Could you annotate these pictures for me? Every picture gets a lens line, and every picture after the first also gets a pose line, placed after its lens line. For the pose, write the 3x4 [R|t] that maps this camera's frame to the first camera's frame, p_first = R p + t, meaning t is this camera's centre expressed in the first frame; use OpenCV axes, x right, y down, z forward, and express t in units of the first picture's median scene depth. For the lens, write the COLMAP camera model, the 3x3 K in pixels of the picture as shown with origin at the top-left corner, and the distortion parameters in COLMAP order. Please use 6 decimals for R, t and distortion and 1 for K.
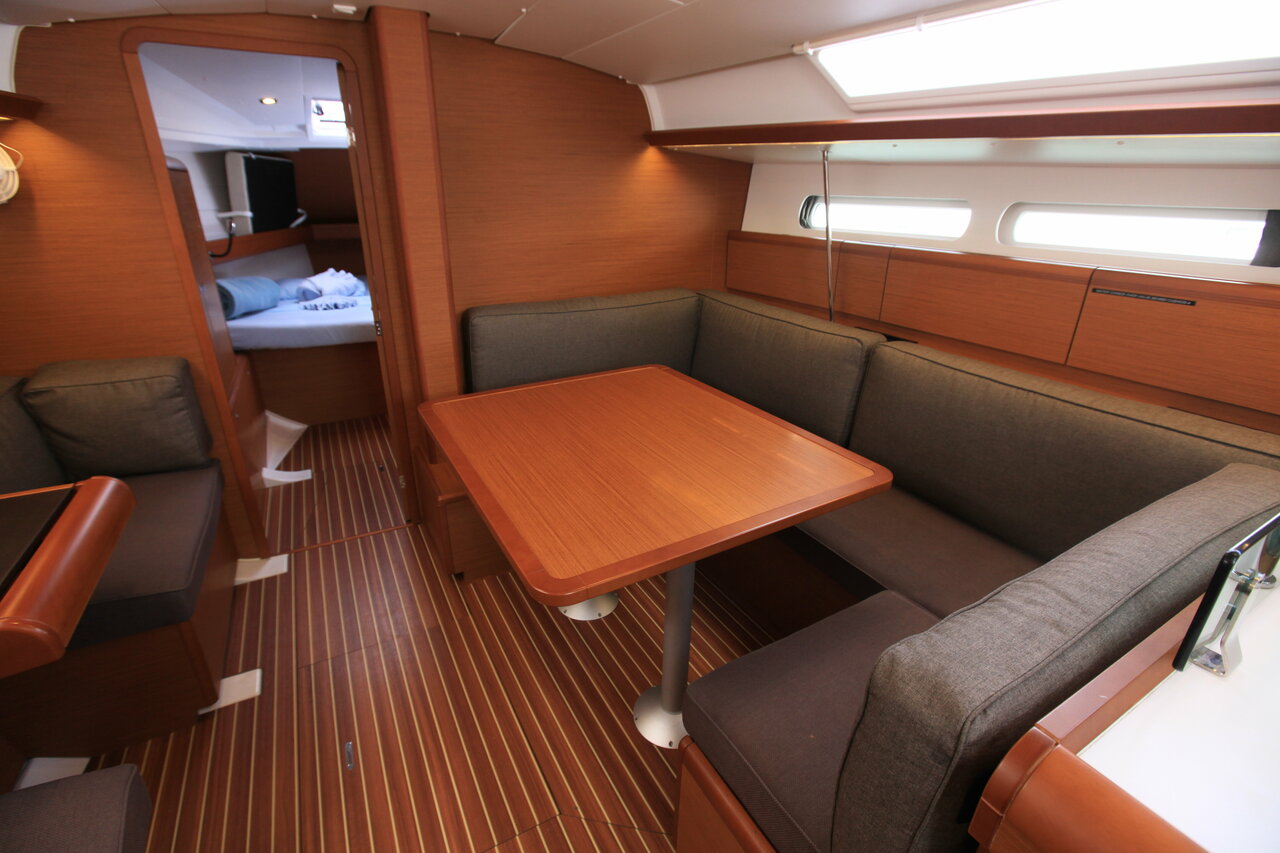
lens RADIAL K [[575.7, 0, 634.1], [0, 575.7, 424.8], [0, 0, 1]] dist [-0.050614, 0.014768]
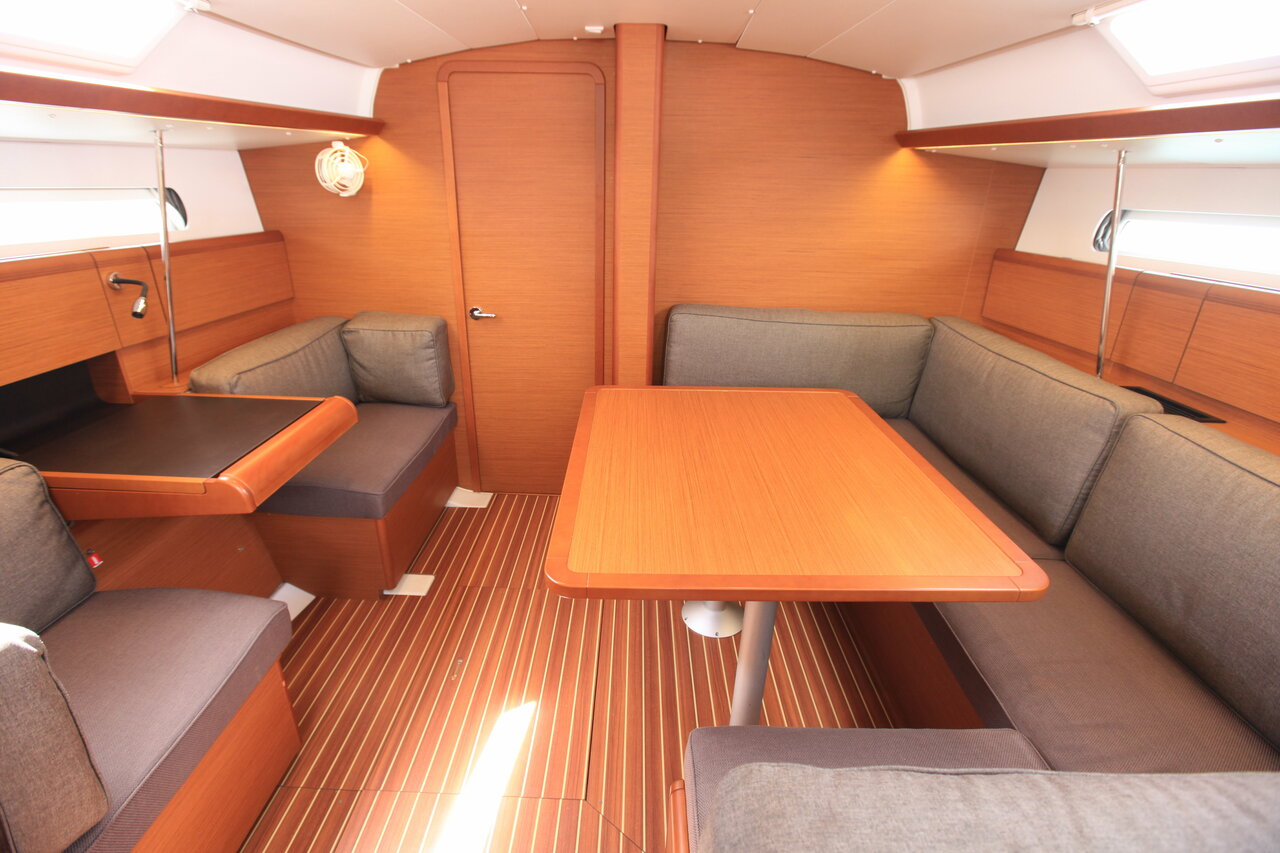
lens RADIAL K [[579.1, 0, 628.8], [0, 579.1, 423.3], [0, 0, 1]] dist [-0.055893, 0.019633]
pose [[0.864150, 0.197191, -0.462991, 0.193450], [-0.200221, 0.978799, 0.043175, -0.028291], [0.461688, 0.055391, 0.885311, 0.058206]]
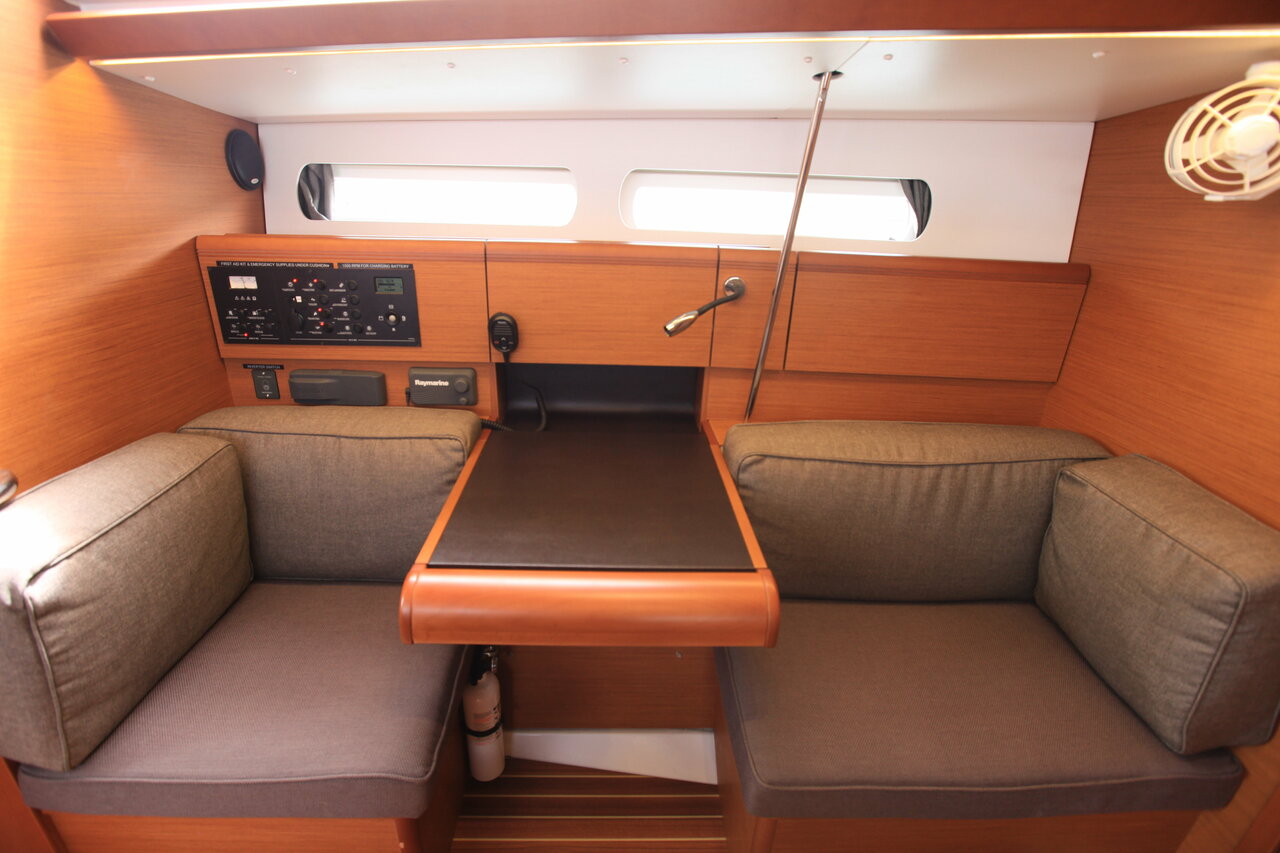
lens RADIAL K [[579.1, 0, 628.8], [0, 579.1, 423.3], [0, 0, 1]] dist [-0.055893, 0.019633]
pose [[-0.468202, 0.306457, -0.828777, -0.231219], [-0.366355, 0.786194, 0.497677, -0.211036], [0.804096, 0.536640, -0.255826, 0.586573]]
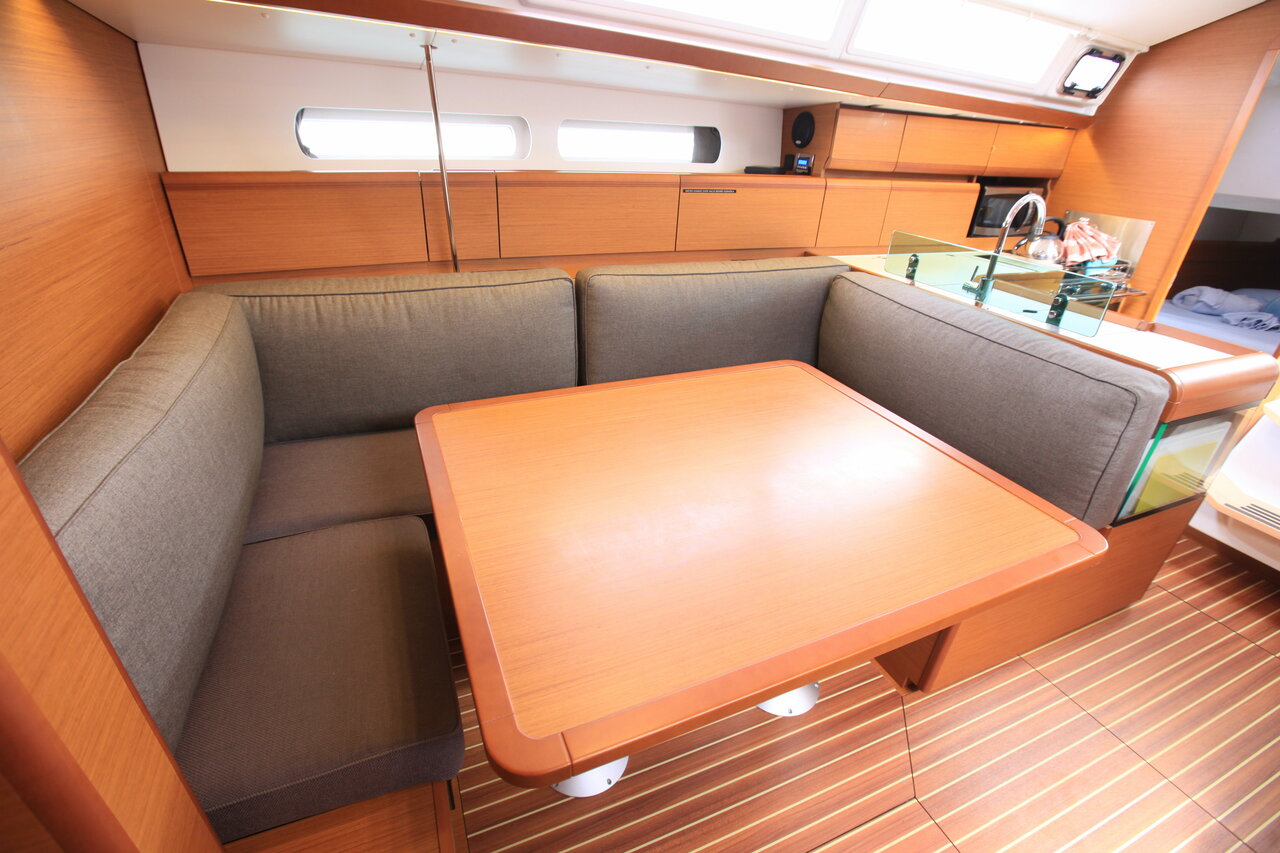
lens RADIAL K [[579.1, 0, 628.8], [0, 579.1, 423.3], [0, 0, 1]] dist [-0.055893, 0.019633]
pose [[0.114596, -0.469127, 0.875664, -0.522278], [0.332702, 0.848691, 0.411136, -0.301117], [-0.936043, 0.244220, 0.253336, 0.727332]]
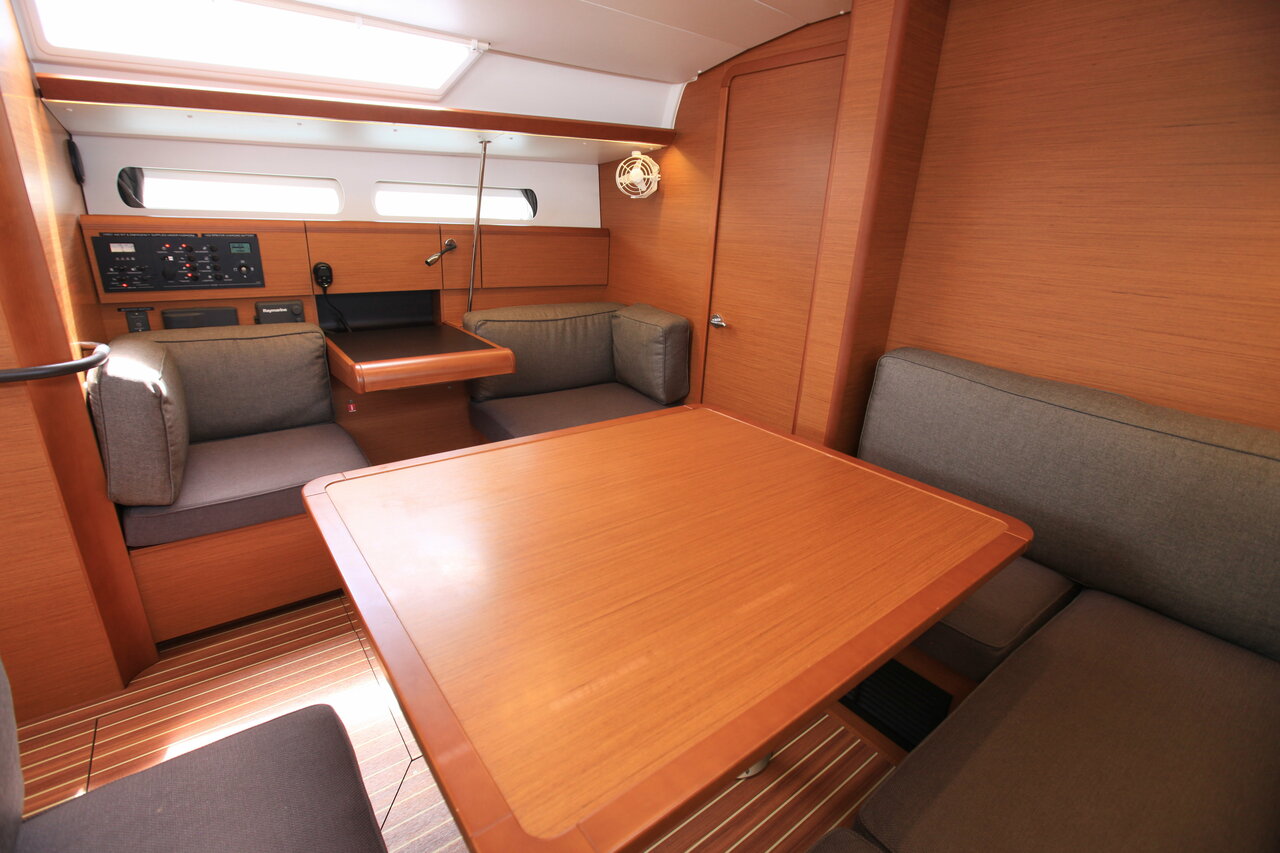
lens RADIAL K [[579.1, 0, 628.8], [0, 579.1, 423.3], [0, 0, 1]] dist [-0.055893, 0.019633]
pose [[0.133070, 0.327899, -0.935294, 0.467255], [-0.416050, 0.874994, 0.247565, -0.177541], [0.899553, 0.356185, 0.252858, 0.603669]]
